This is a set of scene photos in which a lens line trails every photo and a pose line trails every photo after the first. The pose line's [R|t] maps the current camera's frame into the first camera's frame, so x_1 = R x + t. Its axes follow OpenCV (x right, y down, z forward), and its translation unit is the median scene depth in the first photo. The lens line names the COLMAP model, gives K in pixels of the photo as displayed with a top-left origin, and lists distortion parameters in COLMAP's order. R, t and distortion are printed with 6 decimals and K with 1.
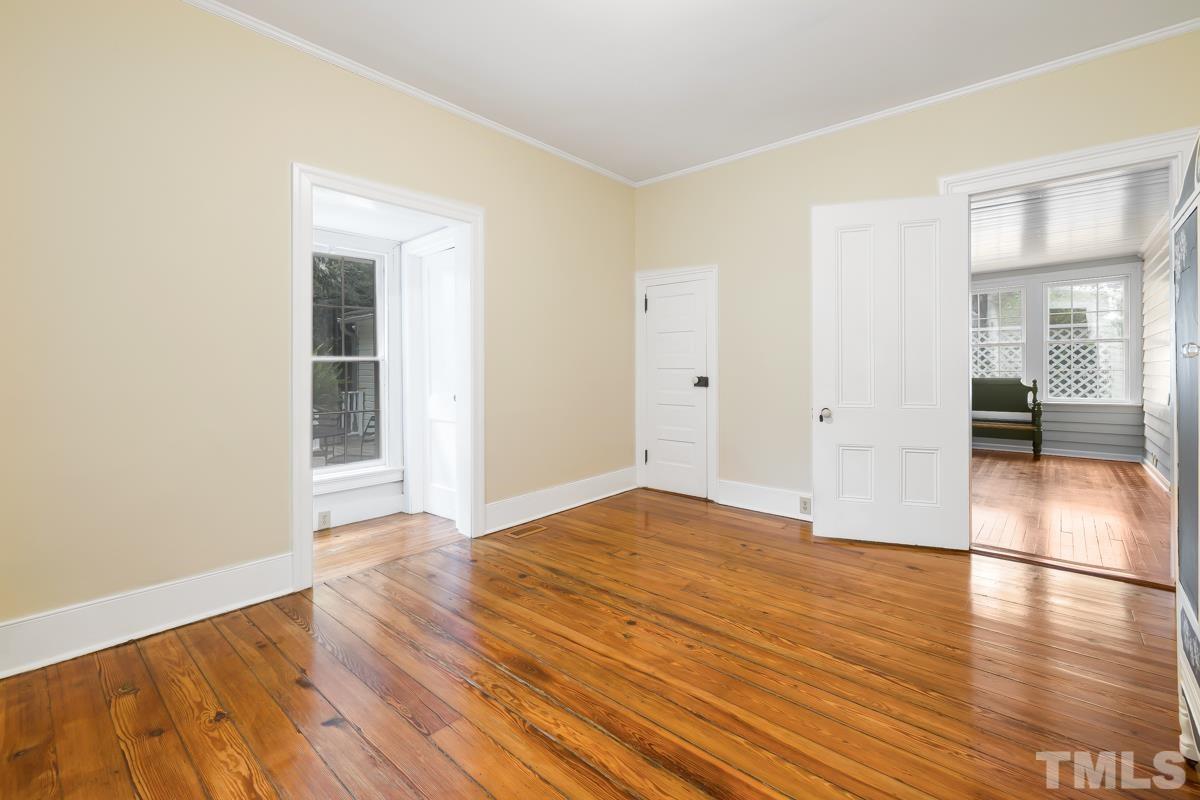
lens RADIAL K [[514.2, 0, 602.5], [0, 514.2, 369.5], [0, 0, 1]] dist [-0.003585, -0.000792]
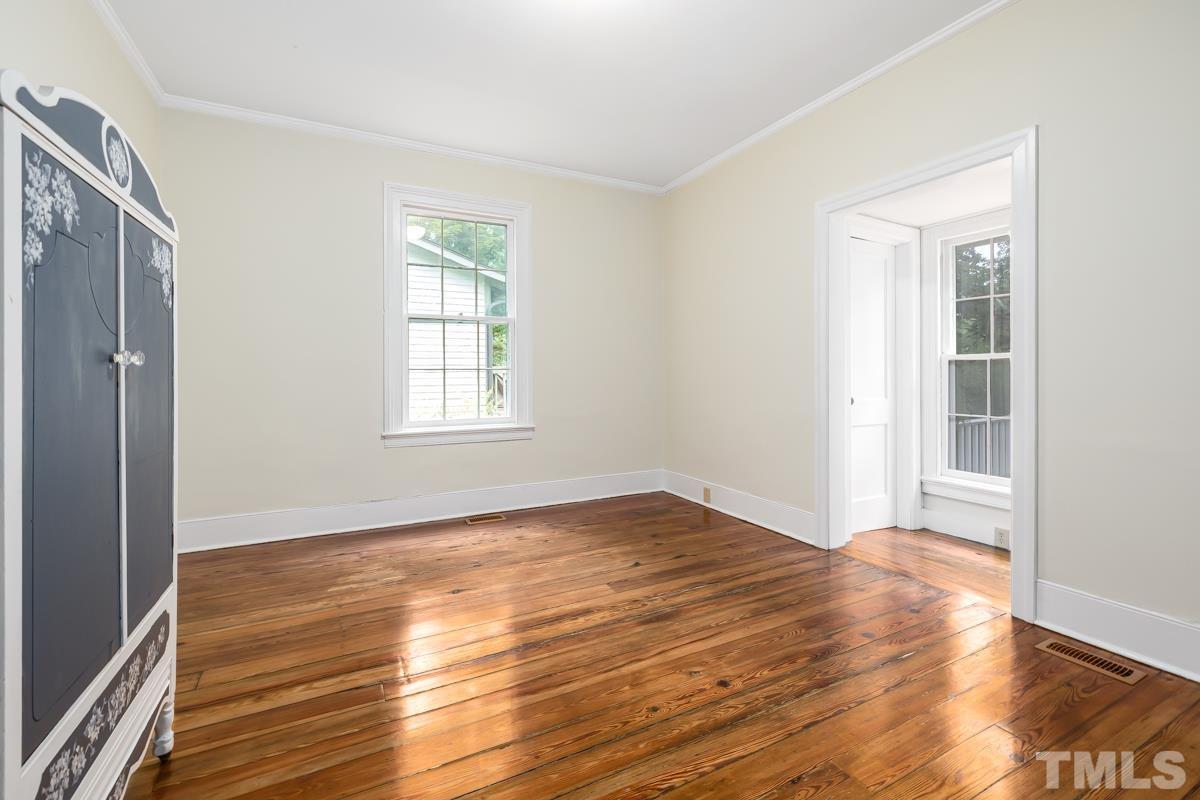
lens RADIAL K [[514.2, 0, 596.9], [0, 514.2, 364.3], [0, 0, 1]] dist [-0.003585, -0.000792]
pose [[-0.367024, -0.001982, -0.930209, 0.960410], [0.007146, 0.999962, -0.004950, -0.012295], [0.930184, -0.008464, -0.366996, 1.205978]]
